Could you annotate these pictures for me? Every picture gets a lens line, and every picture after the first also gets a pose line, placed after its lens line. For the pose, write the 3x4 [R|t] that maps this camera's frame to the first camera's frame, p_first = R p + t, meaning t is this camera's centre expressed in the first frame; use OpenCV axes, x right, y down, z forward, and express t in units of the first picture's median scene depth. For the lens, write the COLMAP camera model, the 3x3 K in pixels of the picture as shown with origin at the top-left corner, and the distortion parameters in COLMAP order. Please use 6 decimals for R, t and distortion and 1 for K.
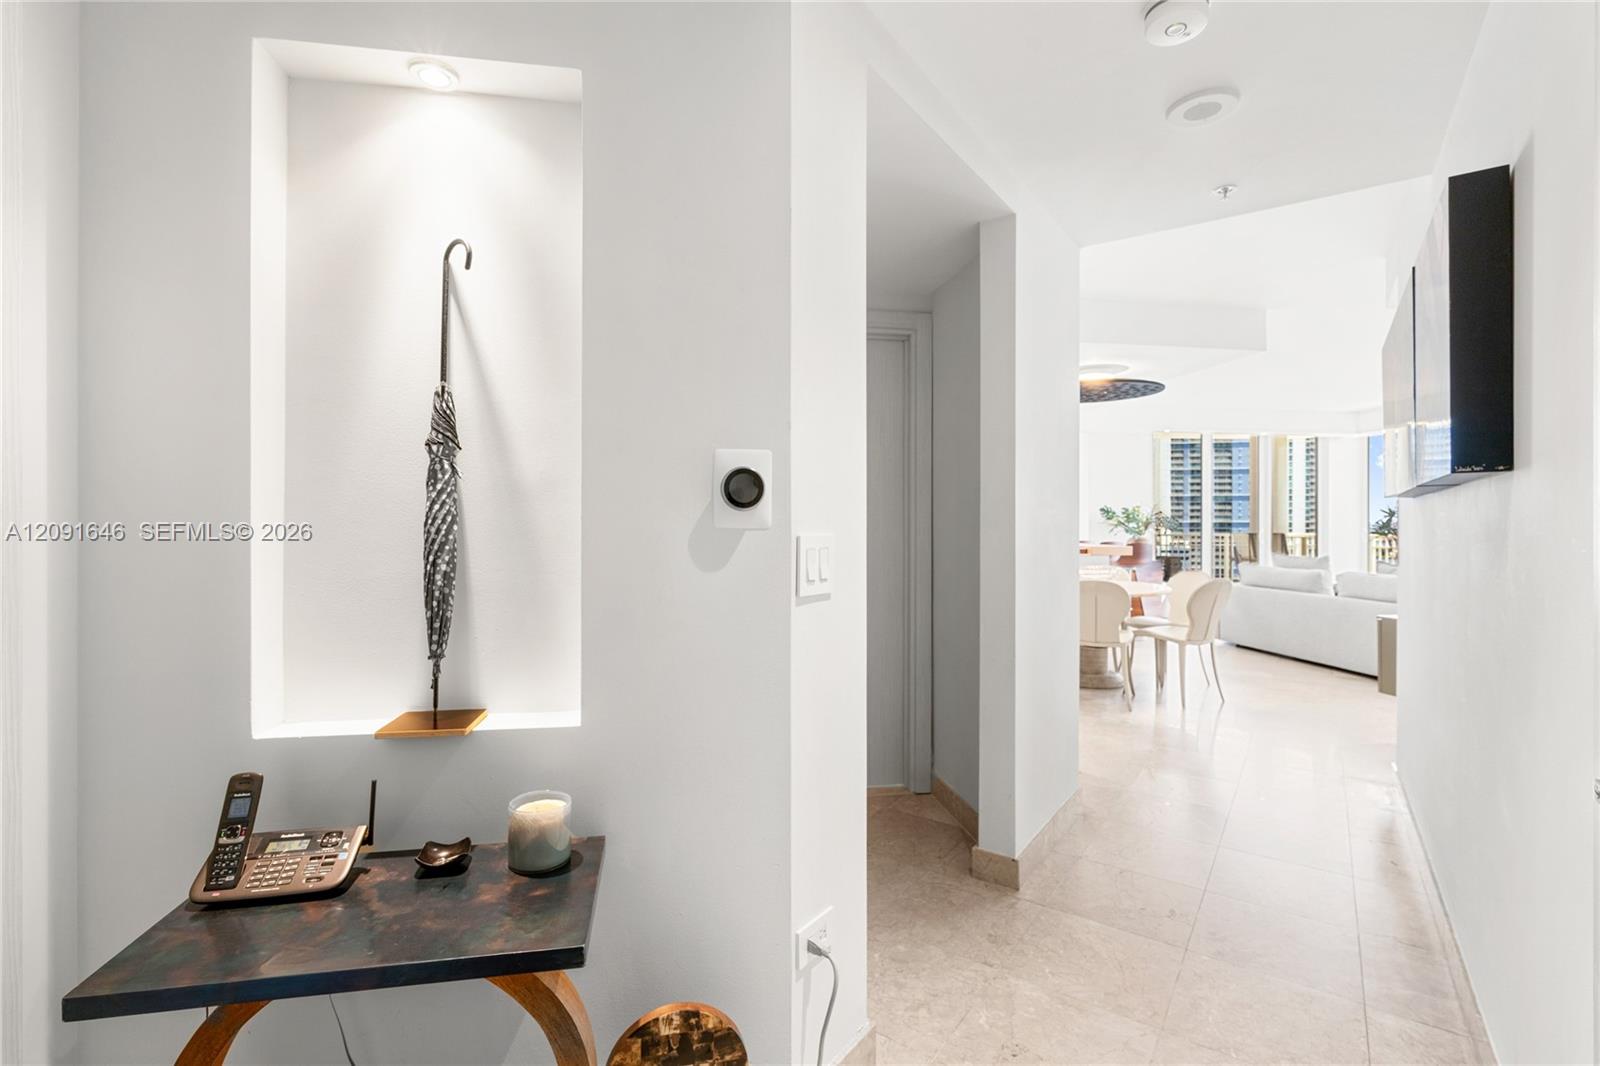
lens RADIAL K [[738.9, 0, 799.0], [0, 738.9, 539.9], [0, 0, 1]] dist [-0.001919, 0.000099]
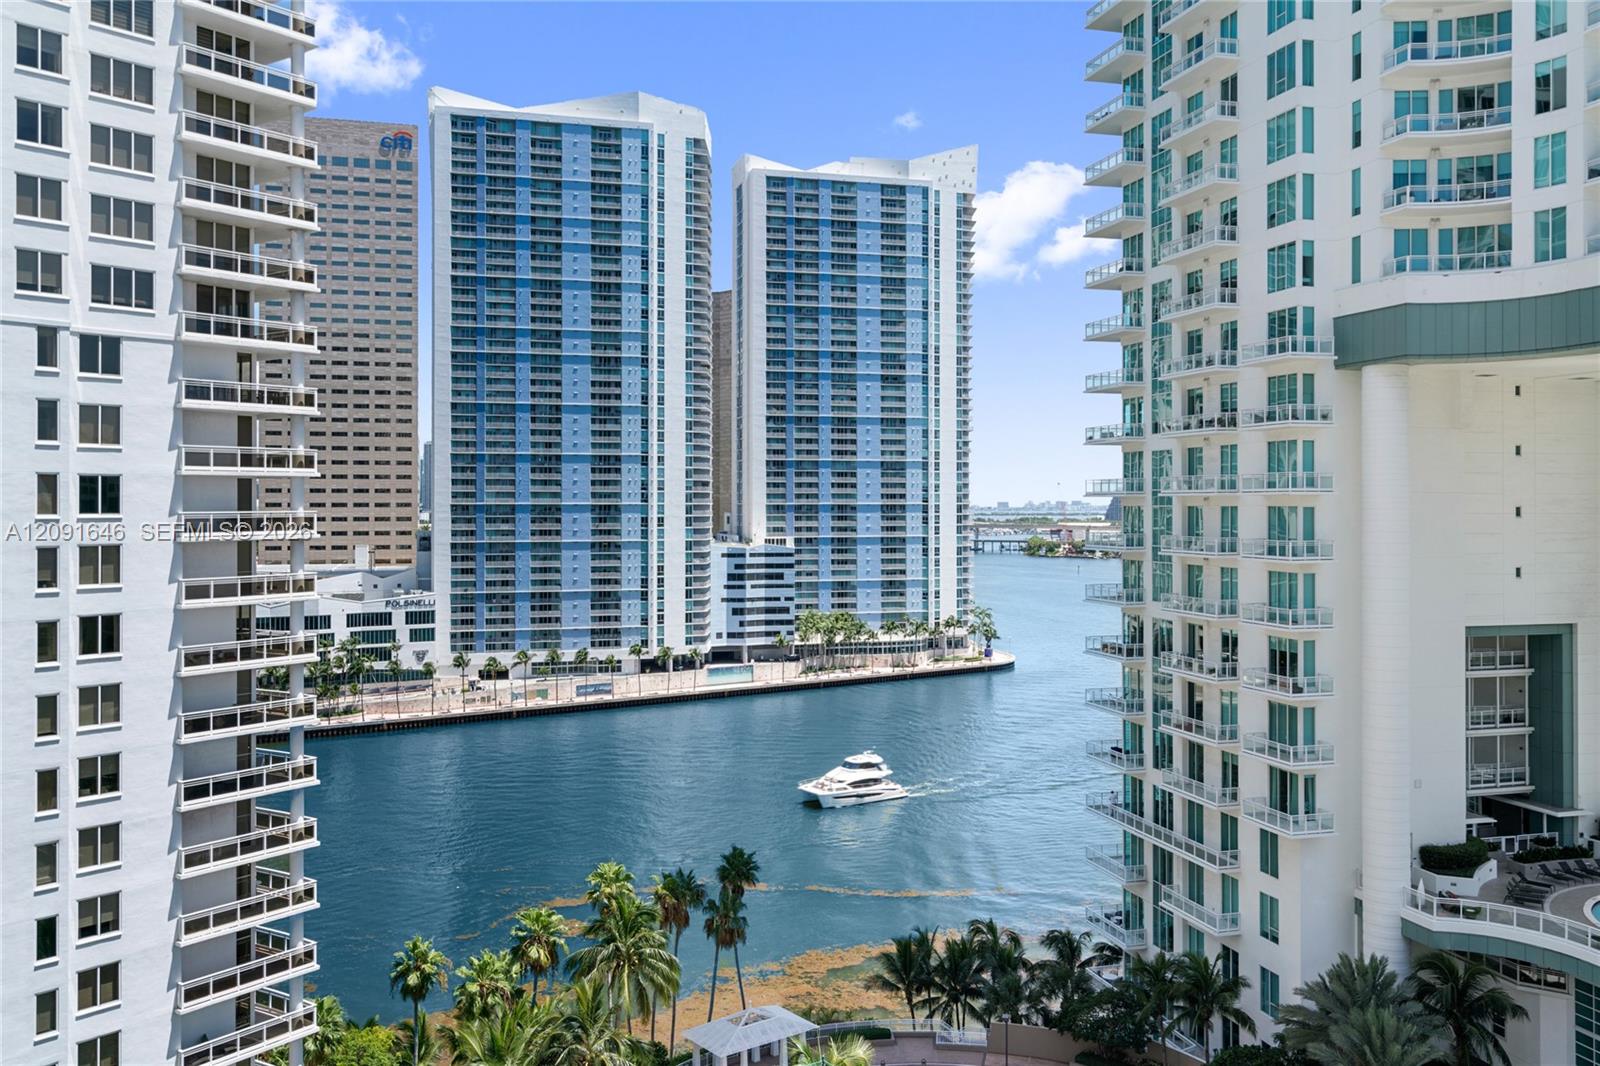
lens RADIAL K [[1319.8, 0, 801.7], [0, 1319.8, 494.4], [0, 0, 1]] dist [0.027501, -0.019069]
pose [[0.884818, 0.002966, 0.465928, 0.826314], [0.011507, 0.999536, -0.028215, -0.044922], [-0.465795, 0.030326, 0.884373, 1.257814]]
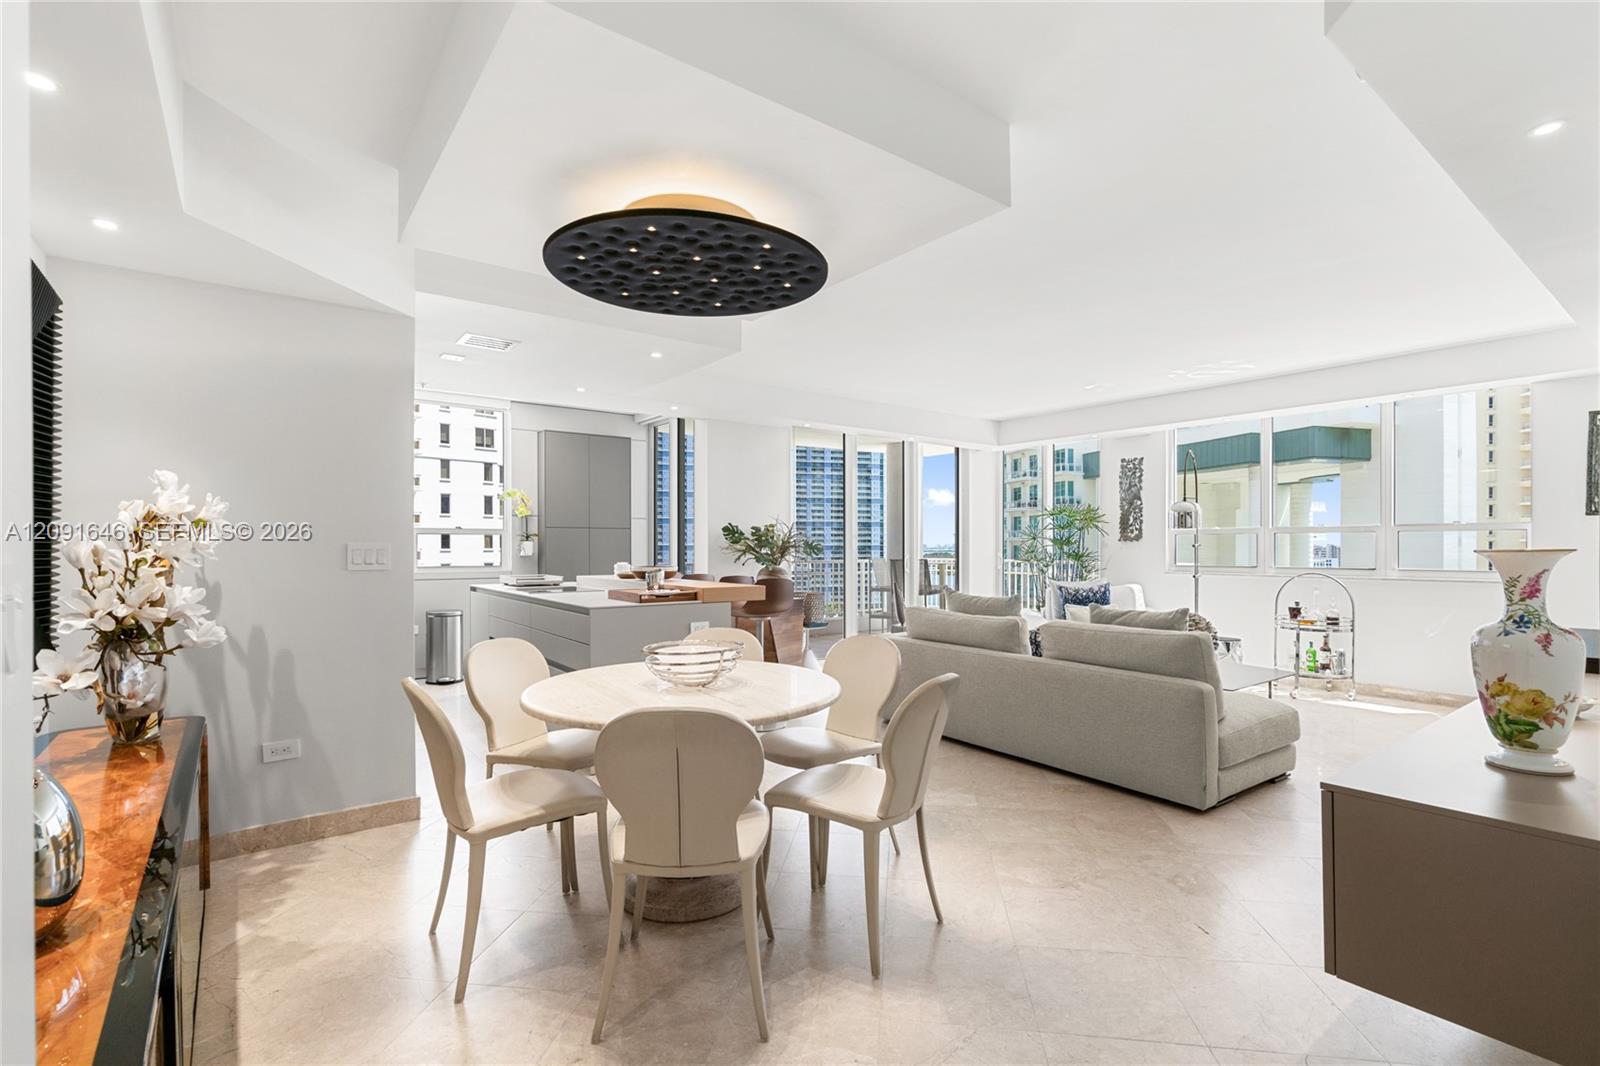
lens RADIAL K [[744.0, 0, 805.8], [0, 744.0, 544.8], [0, 0, 1]] dist [-0.001277, 0.001001]
pose [[0.887449, 0.000312, 0.460906, 0.152637], [0.011013, 0.999700, -0.021881, -0.009576], [-0.460774, 0.024494, 0.887179, 0.338298]]
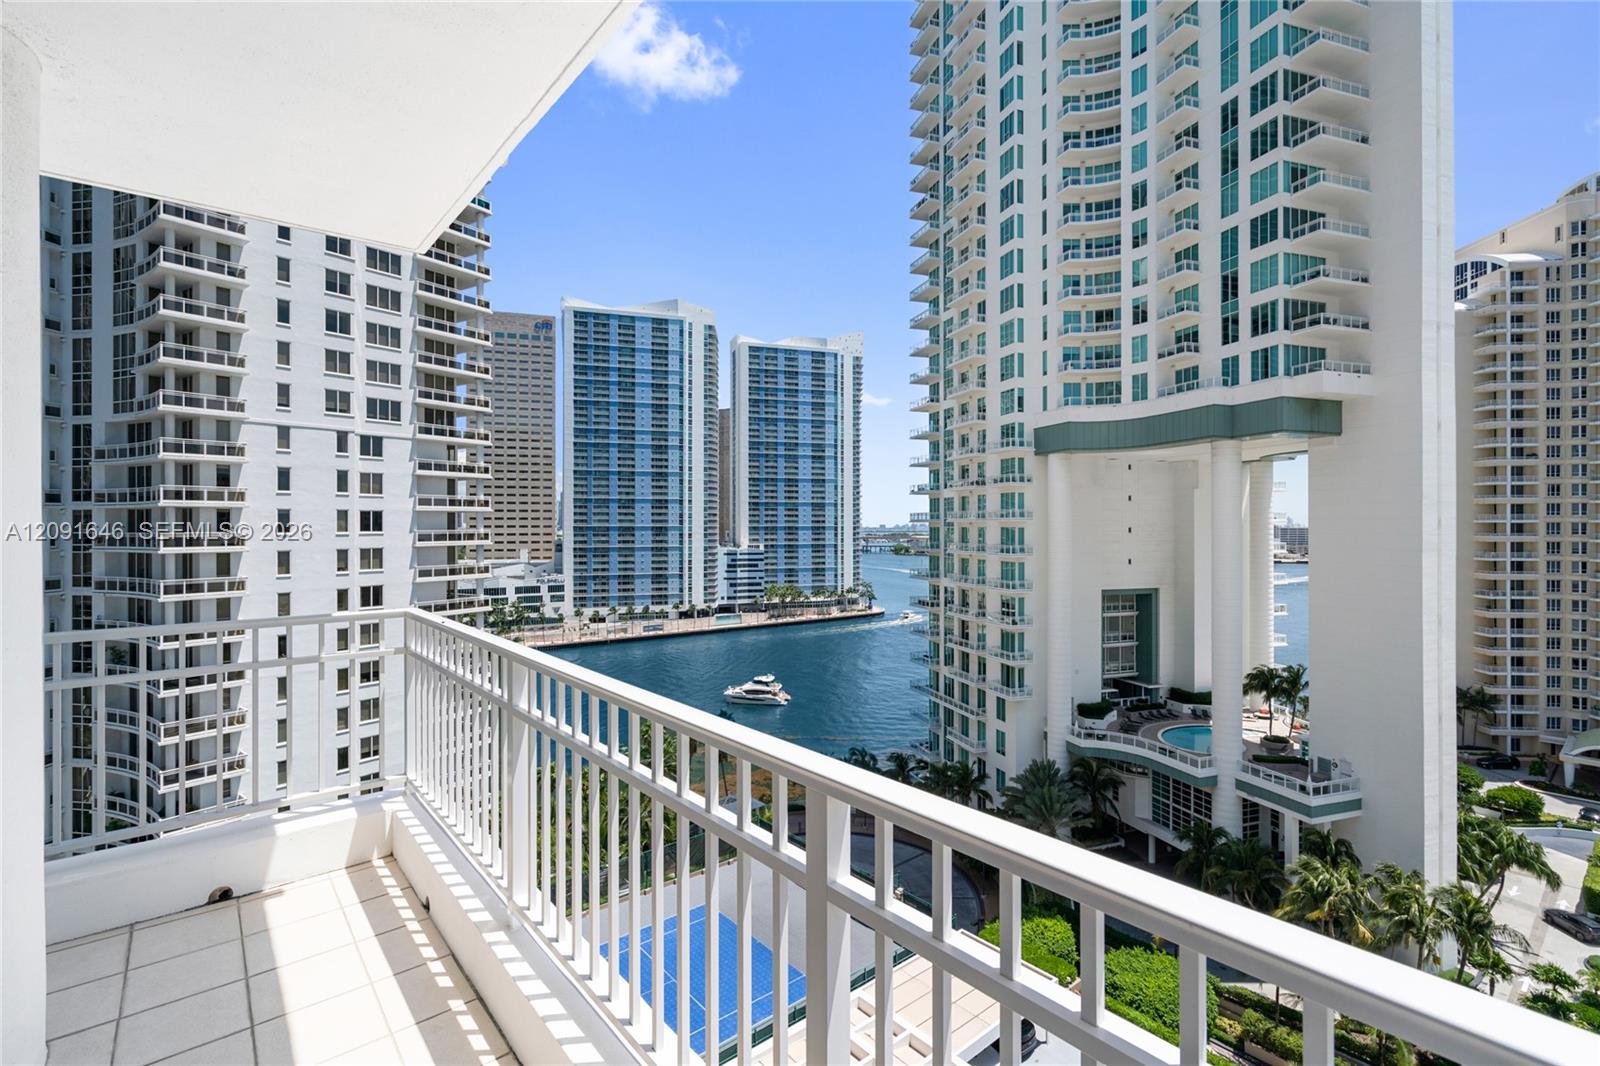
lens RADIAL K [[731.8, 0, 808.4], [0, 731.8, 522.1], [0, 0, 1]] dist [-0.002333, 0.001092]
pose [[0.862347, 0.002014, 0.506313, 0.865092], [0.012629, 0.999595, -0.025485, -0.039478], [-0.506159, 0.028371, 0.861973, 0.927458]]
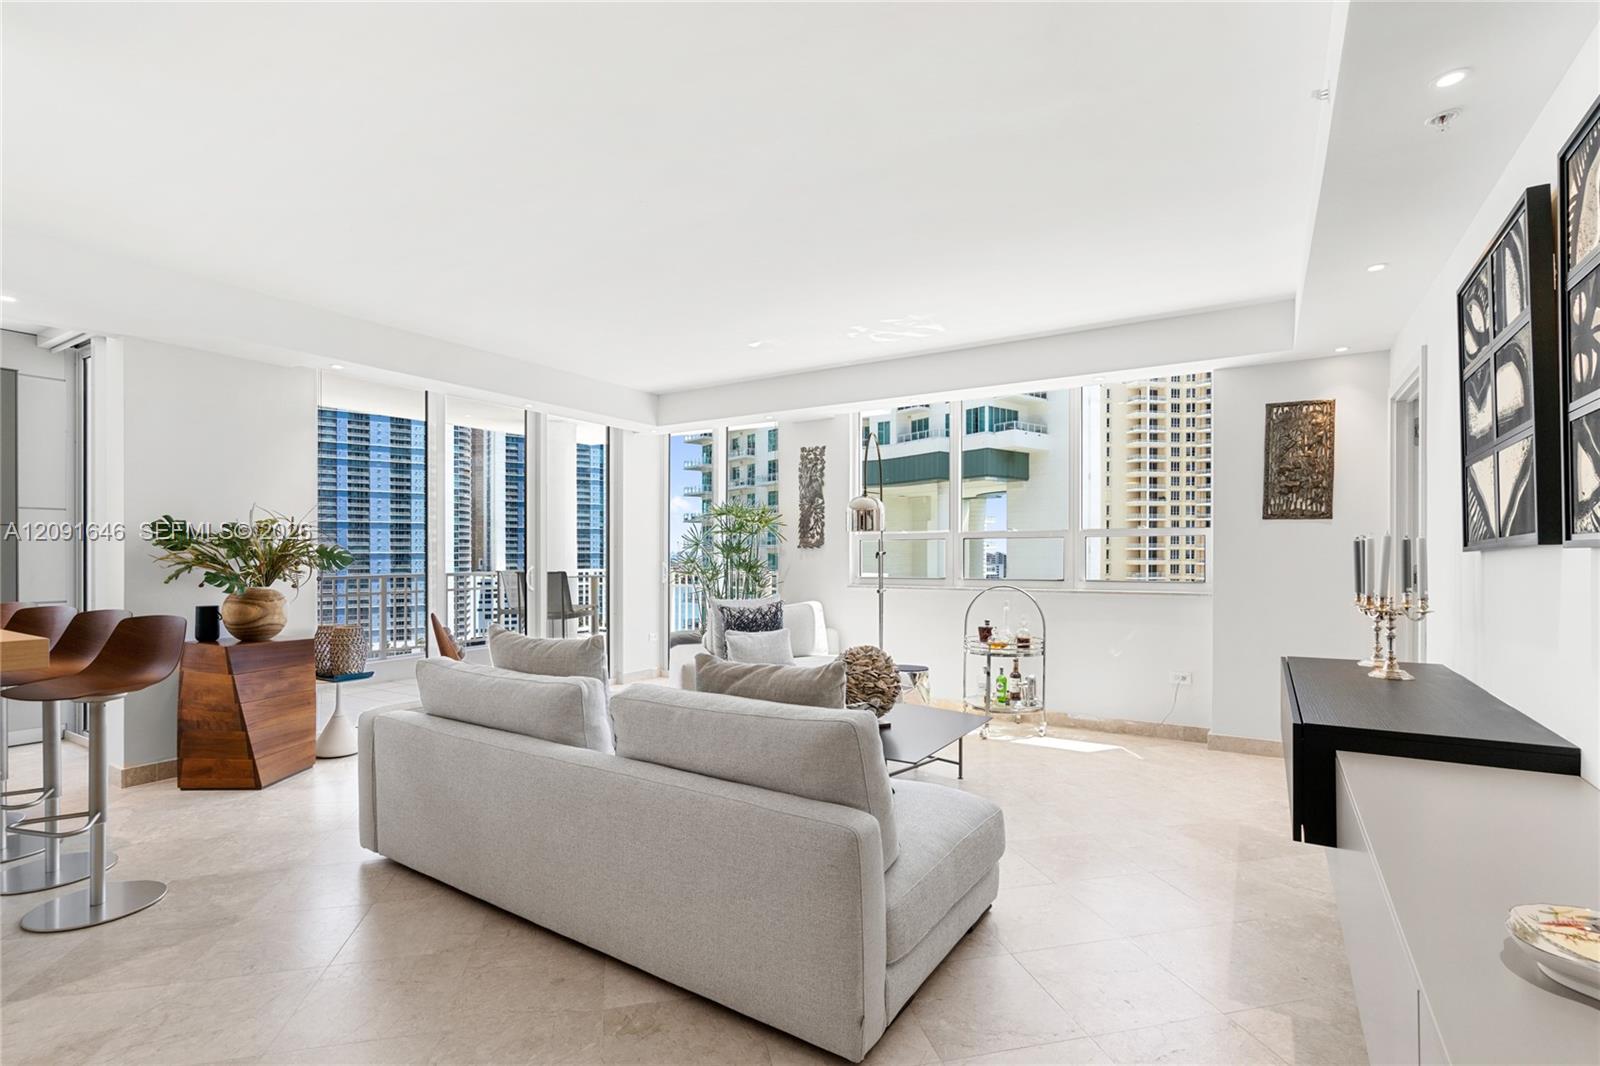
lens RADIAL K [[748.7, 0, 810.8], [0, 748.7, 554.1], [0, 0, 1]] dist [-0.009111, 0.000232]
pose [[0.660924, -0.001414, 0.750451, 0.348457], [0.018764, 0.999717, -0.014642, -0.012317], [-0.750218, 0.023759, 0.660764, 0.458993]]
